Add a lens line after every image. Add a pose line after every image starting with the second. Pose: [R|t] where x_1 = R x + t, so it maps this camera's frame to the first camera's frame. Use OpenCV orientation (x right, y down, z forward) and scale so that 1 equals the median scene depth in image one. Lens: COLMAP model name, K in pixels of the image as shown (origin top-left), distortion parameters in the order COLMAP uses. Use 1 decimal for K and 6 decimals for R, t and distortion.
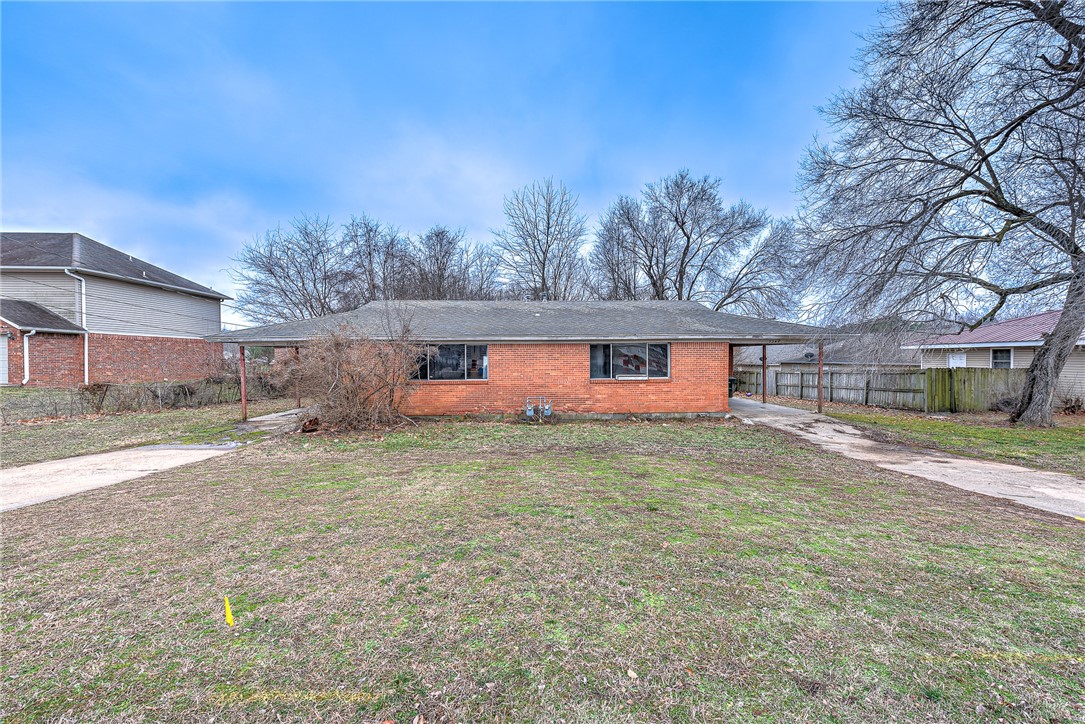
lens RADIAL K [[432.1, 0, 537.6], [0, 432.1, 363.0], [0, 0, 1]] dist [0.005803, -0.001421]
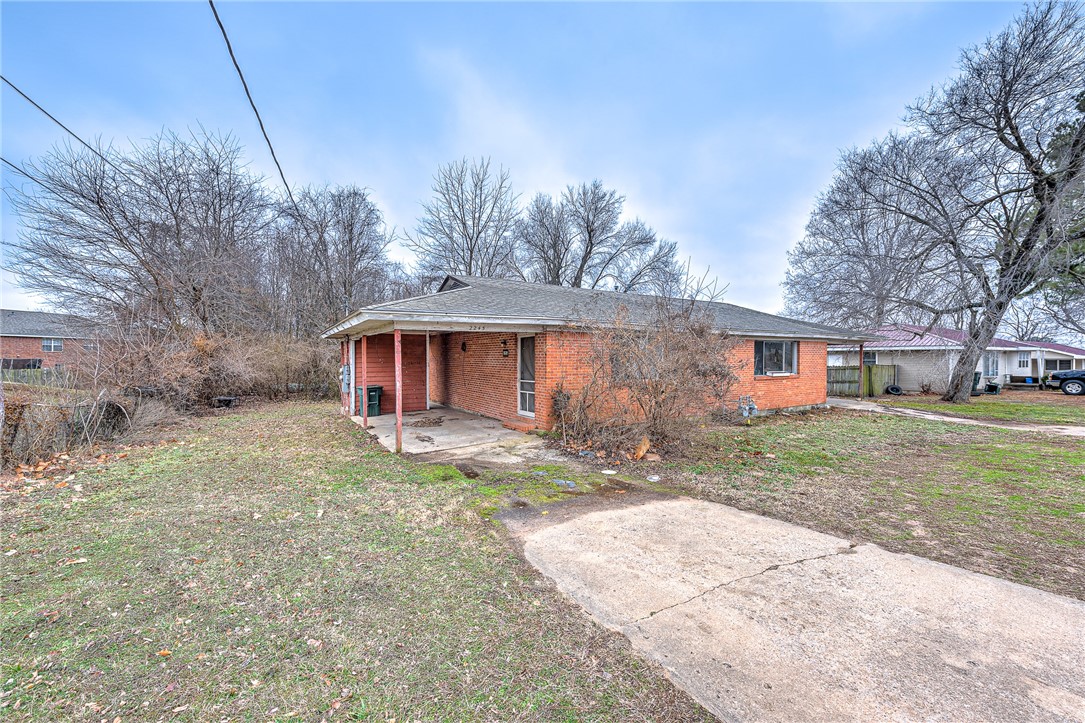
lens RADIAL K [[432.1, 0, 538.3], [0, 432.1, 360.2], [0, 0, 1]] dist [0.005803, -0.001421]
pose [[0.867224, 0.004151, 0.497902, -0.787667], [-0.000125, 0.999967, -0.008118, 0.009485], [-0.497919, 0.006978, 0.867195, 0.388729]]
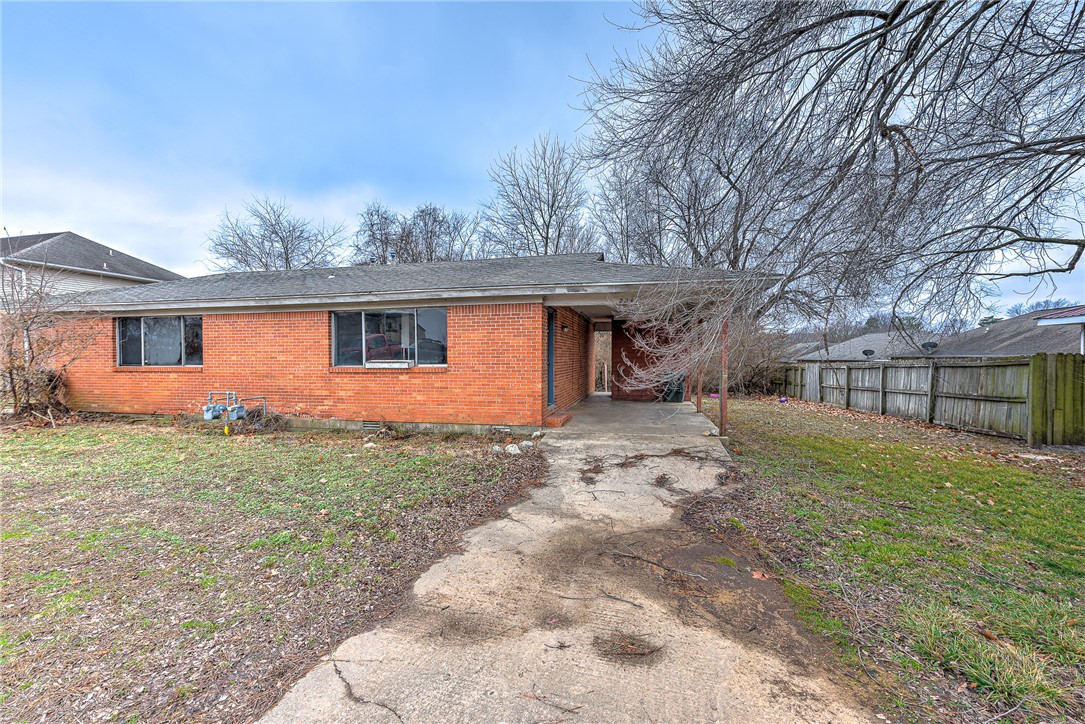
lens RADIAL K [[432.1, 0, 547.8], [0, 432.1, 365.4], [0, 0, 1]] dist [0.005803, -0.001421]
pose [[0.963642, 0.007227, -0.267098, 0.599903], [-0.005194, 0.999952, 0.008317, 0.028282], [0.267145, -0.006628, 0.963633, 0.458608]]
